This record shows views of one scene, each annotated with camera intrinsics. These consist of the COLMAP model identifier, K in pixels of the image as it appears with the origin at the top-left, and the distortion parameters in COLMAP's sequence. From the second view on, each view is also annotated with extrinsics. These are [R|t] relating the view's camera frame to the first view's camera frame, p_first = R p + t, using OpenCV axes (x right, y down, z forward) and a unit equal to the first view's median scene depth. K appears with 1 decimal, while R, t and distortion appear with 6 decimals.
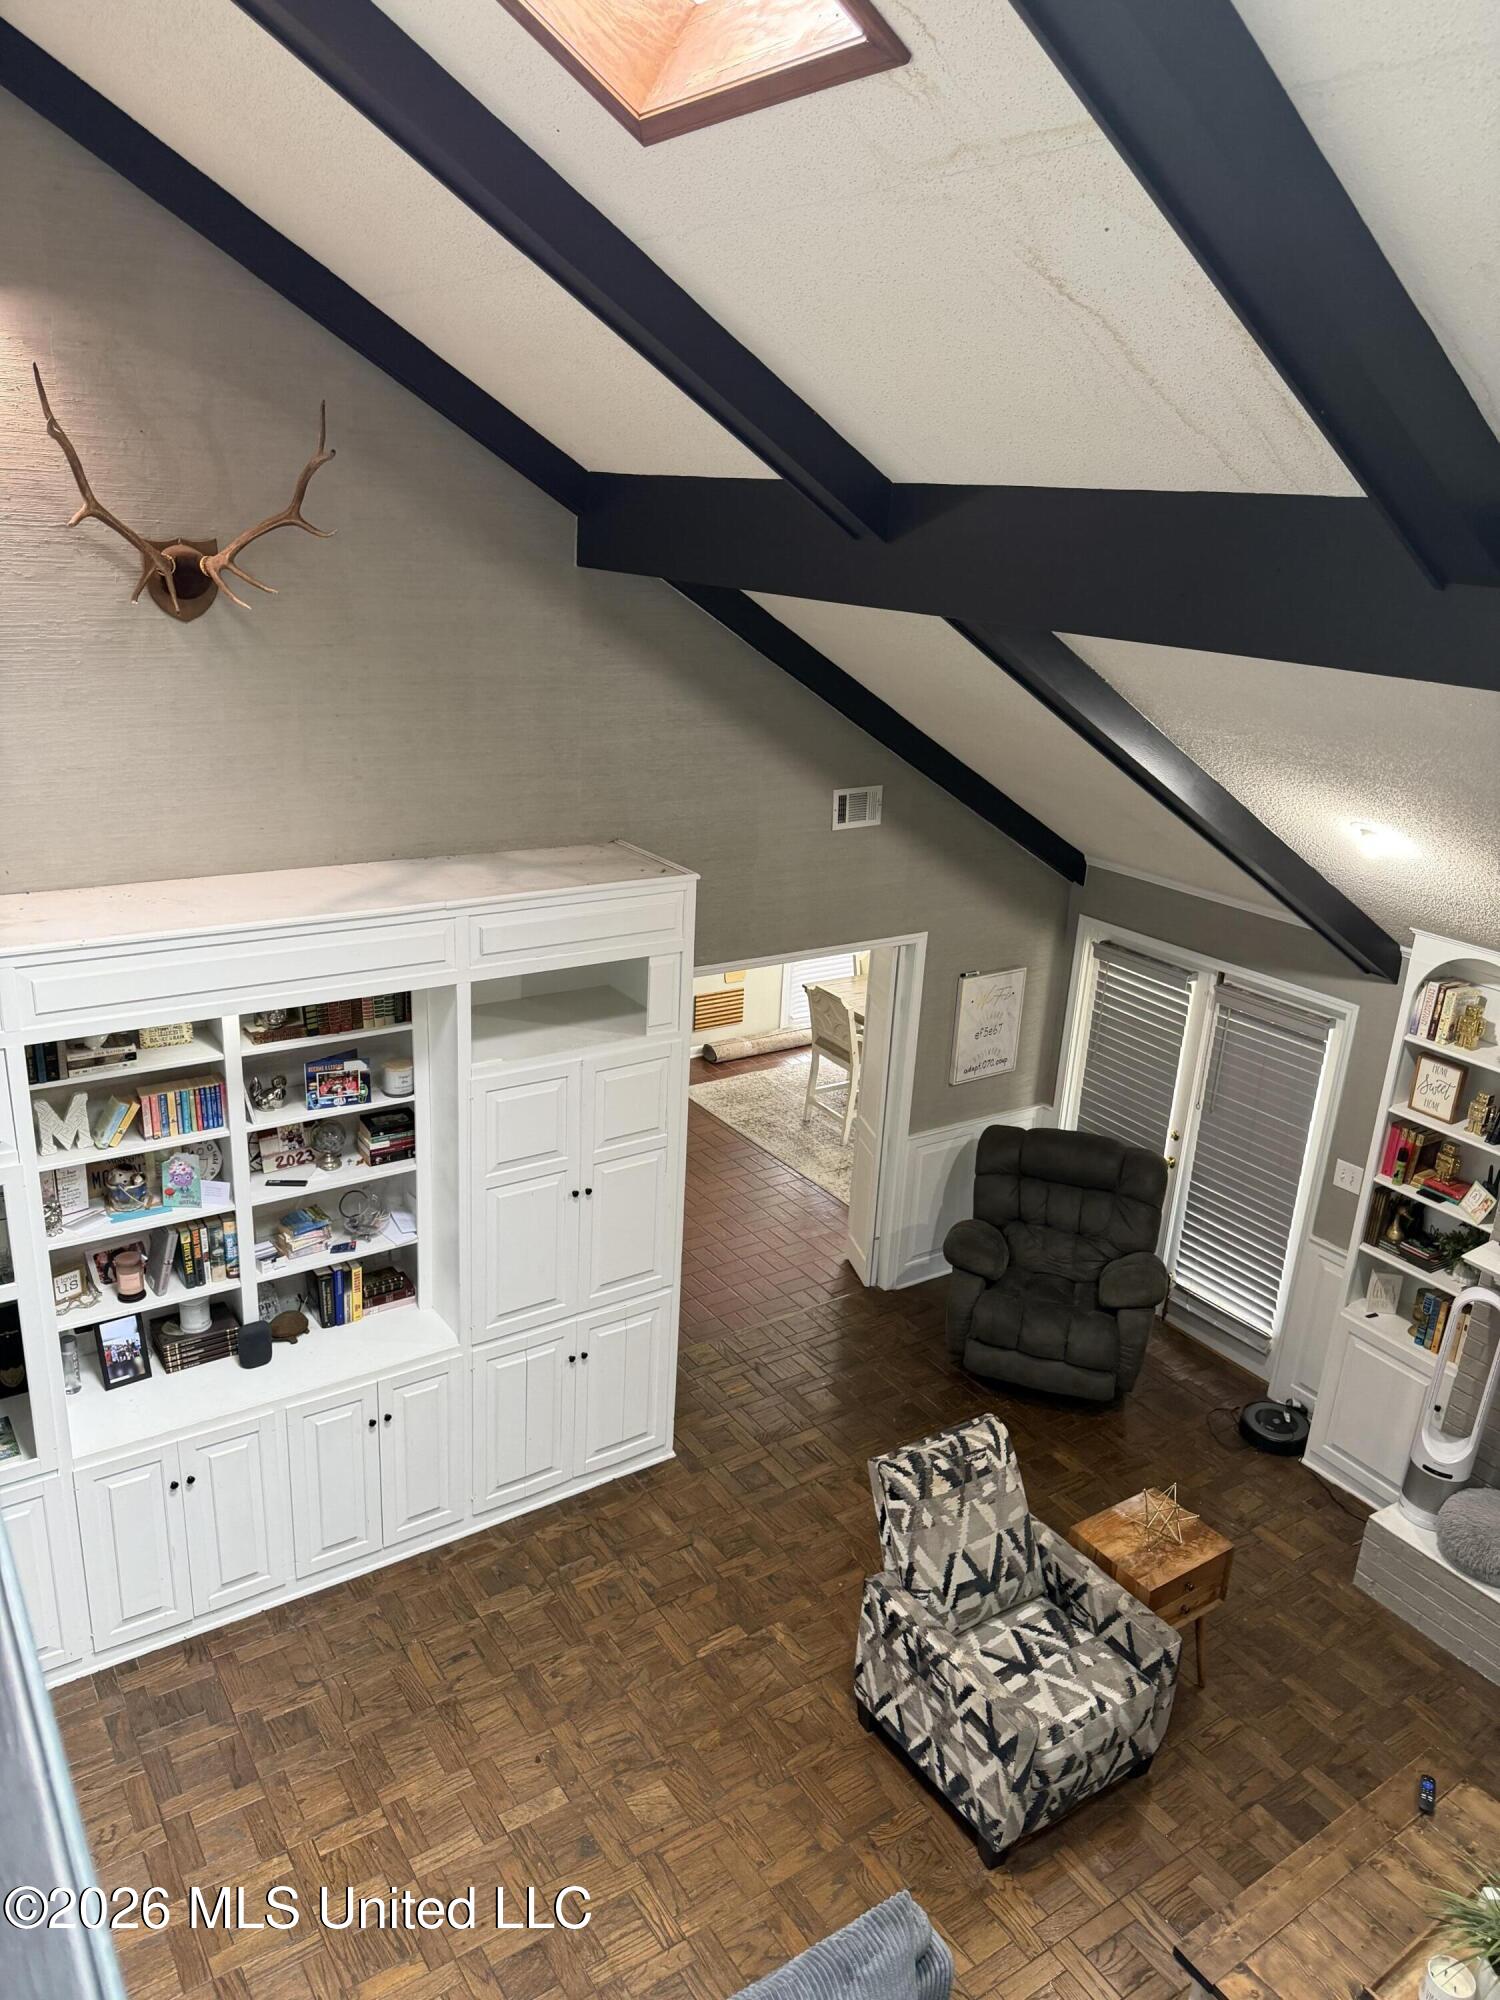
lens RADIAL K [[1407.8, 0, 755.8], [0, 1407.8, 995.7], [0, 0, 1]] dist [0.108293, -0.201942]
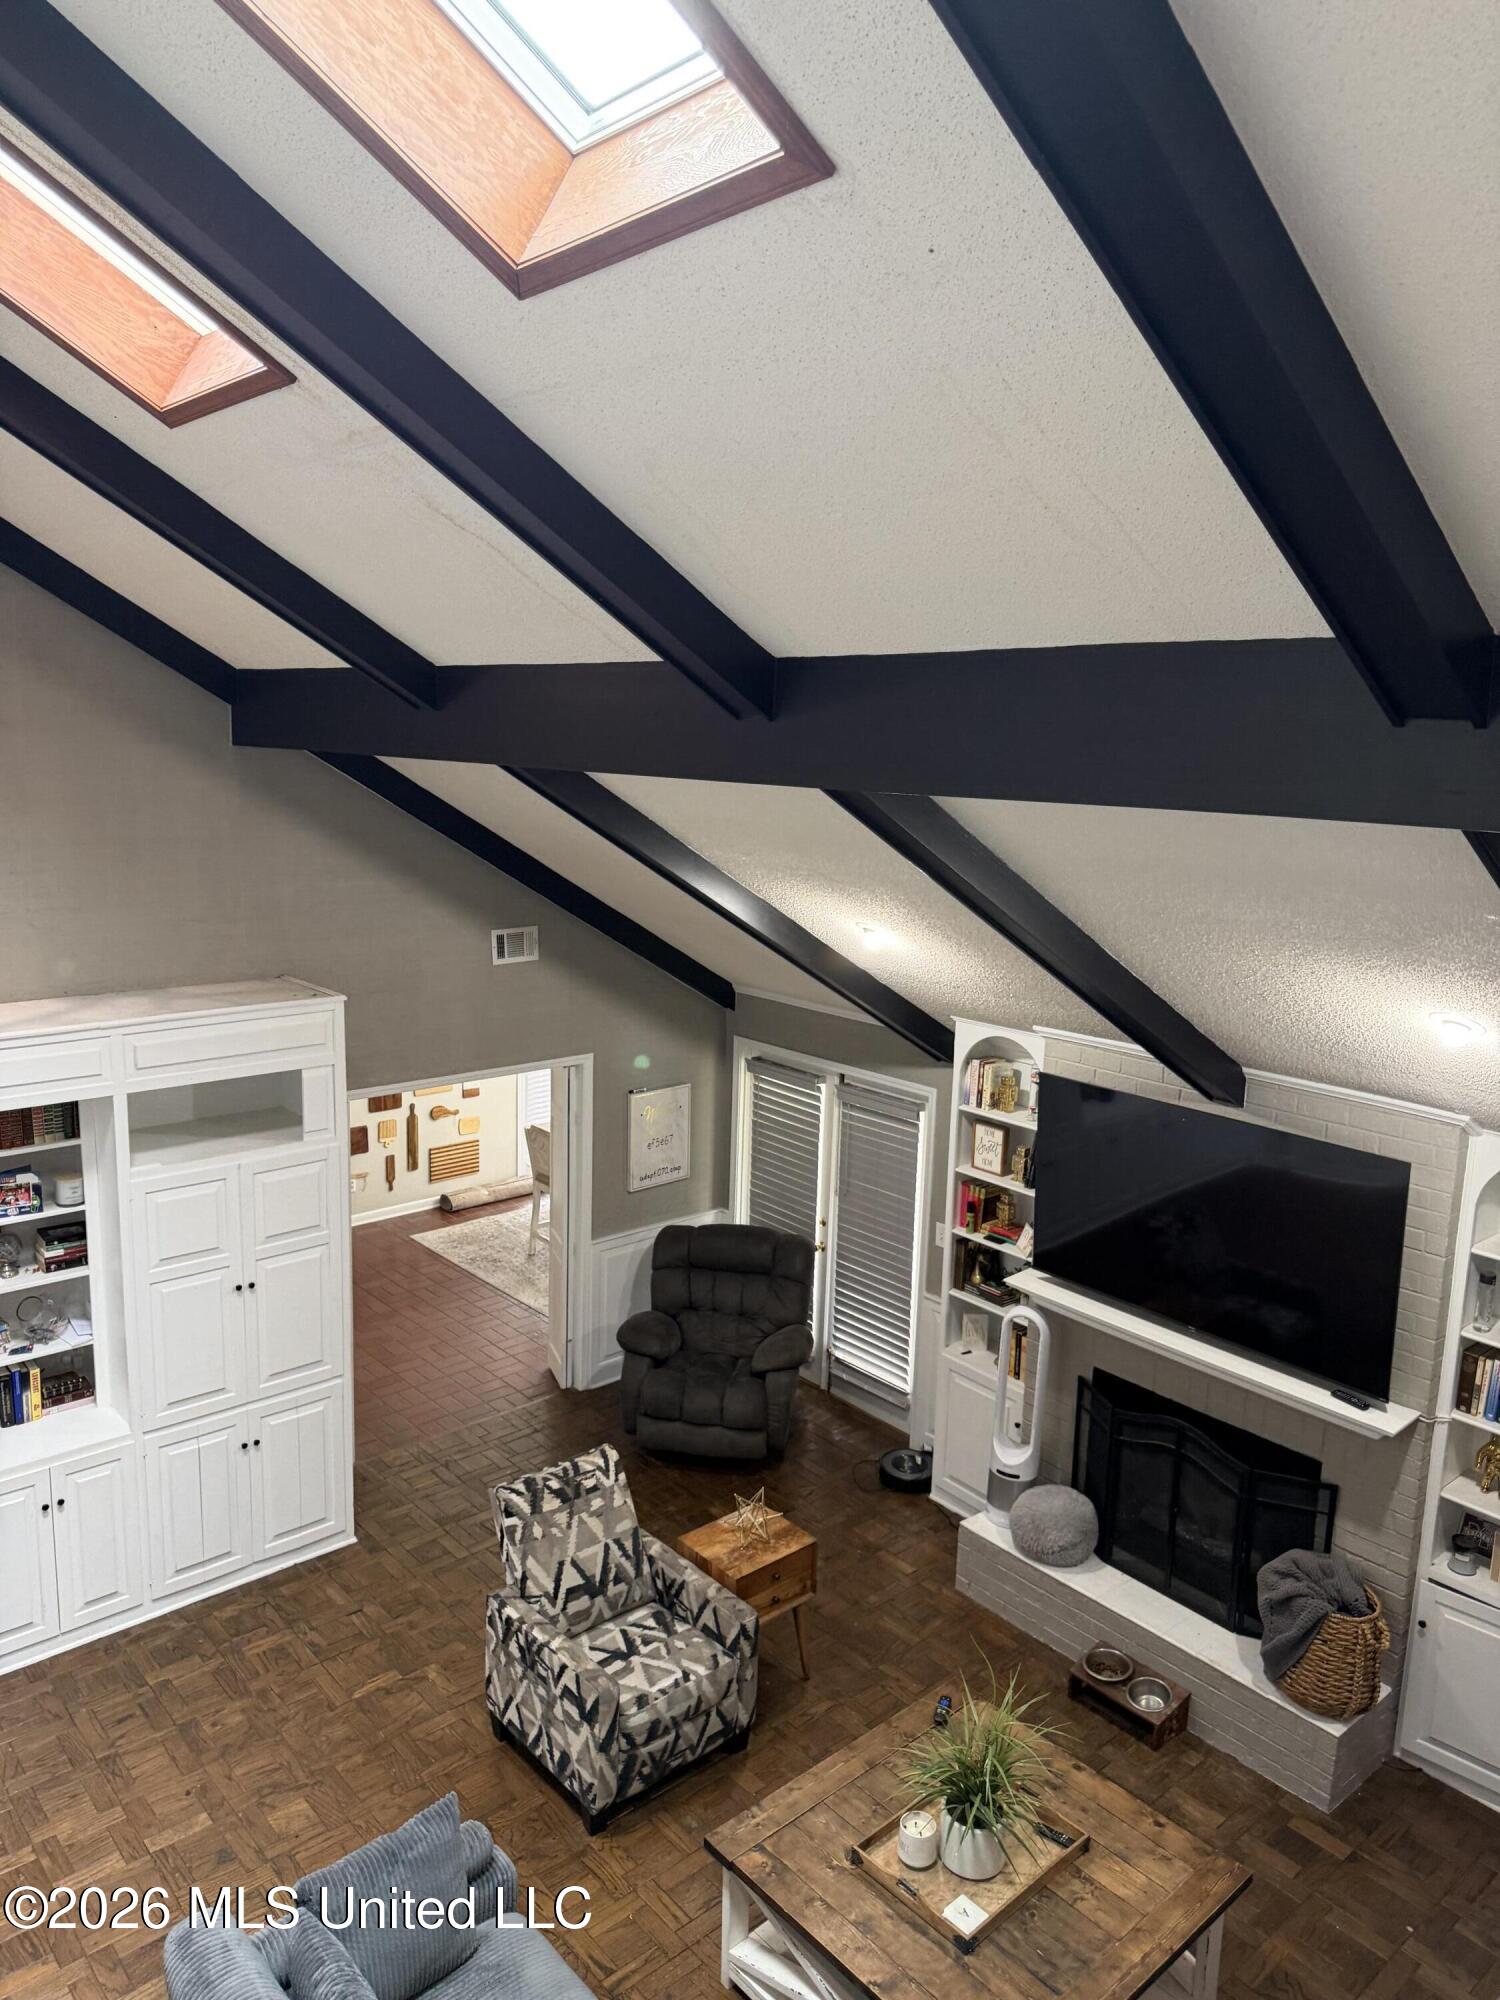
lens RADIAL K [[1413.6, 0, 754.7], [0, 1413.6, 988.4], [0, 0, 1]] dist [0.103794, -0.204227]
pose [[0.991627, -0.047213, 0.120192, 0.149849], [0.063921, 0.988200, -0.139195, 0.090201], [-0.112202, 0.145713, 0.982944, -0.186129]]
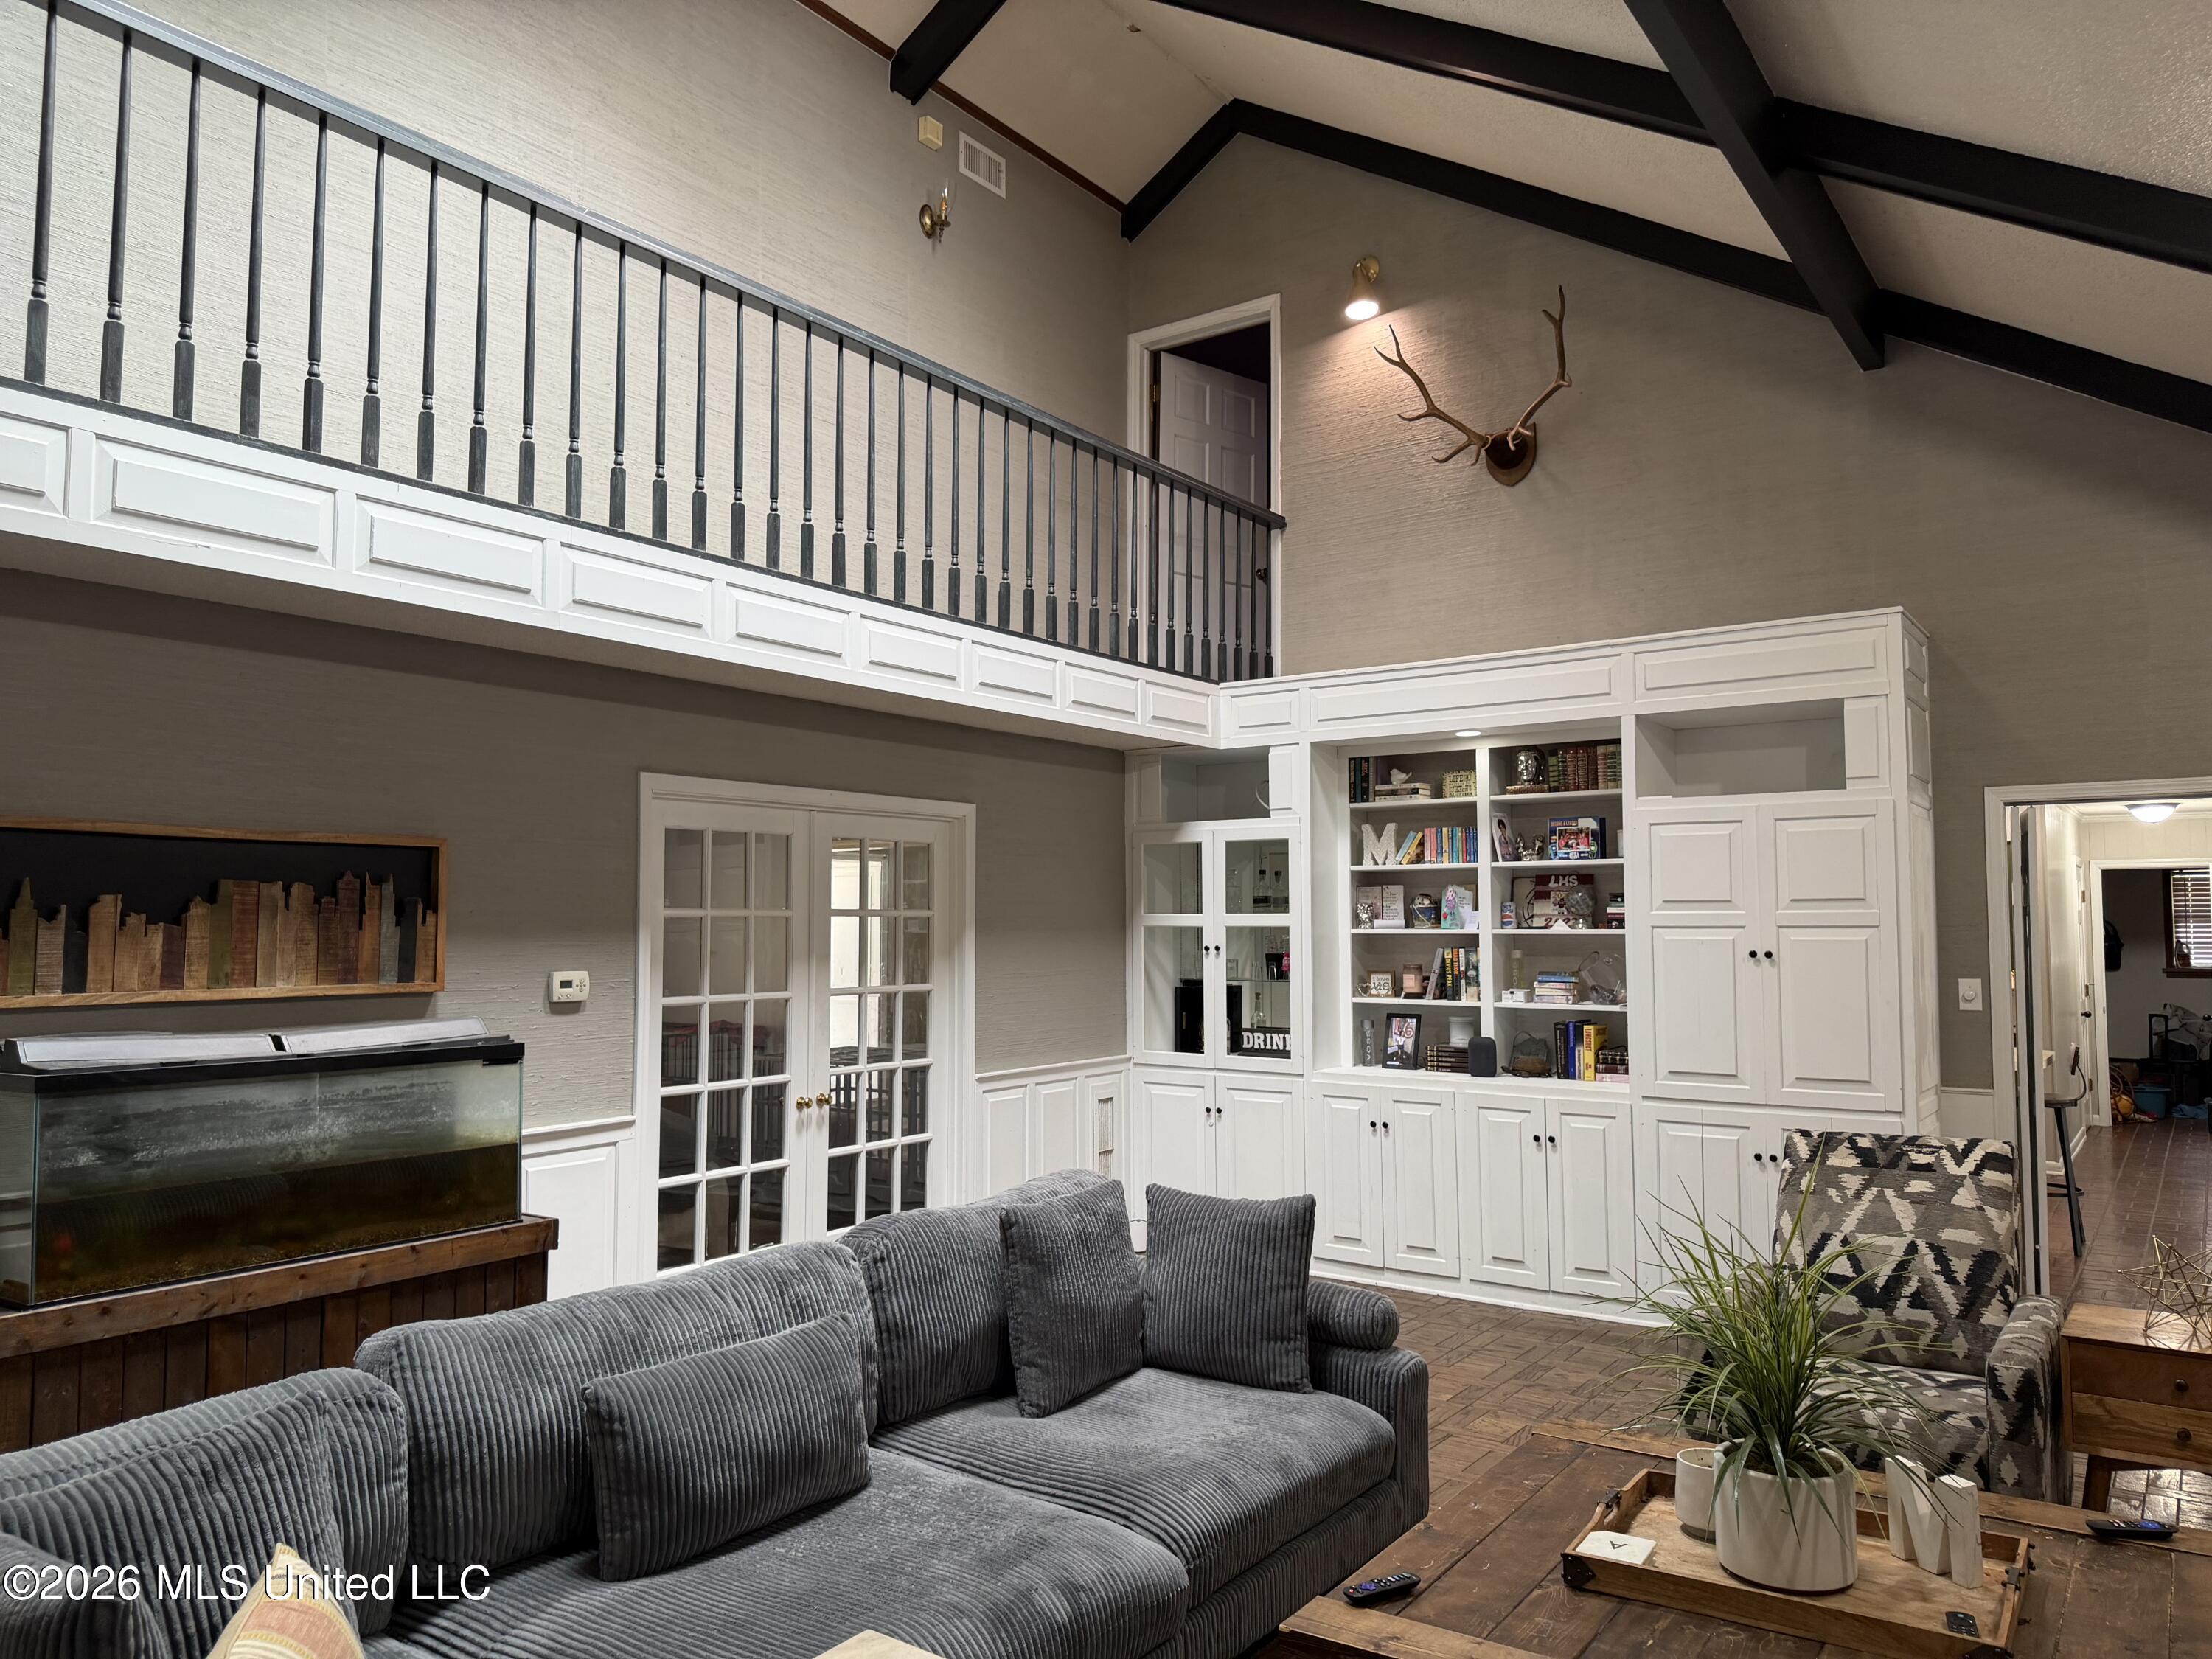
lens RADIAL K [[1557.0, 0, 1098.7], [0, 1557.0, 832.4], [0, 0, 1]] dist [0.108293, -0.201942]
pose [[0.353494, -0.109005, -0.929064, 0.704845], [-0.279372, 0.935558, -0.216063, 0.413644], [0.892745, 0.335932, 0.300261, 0.263719]]
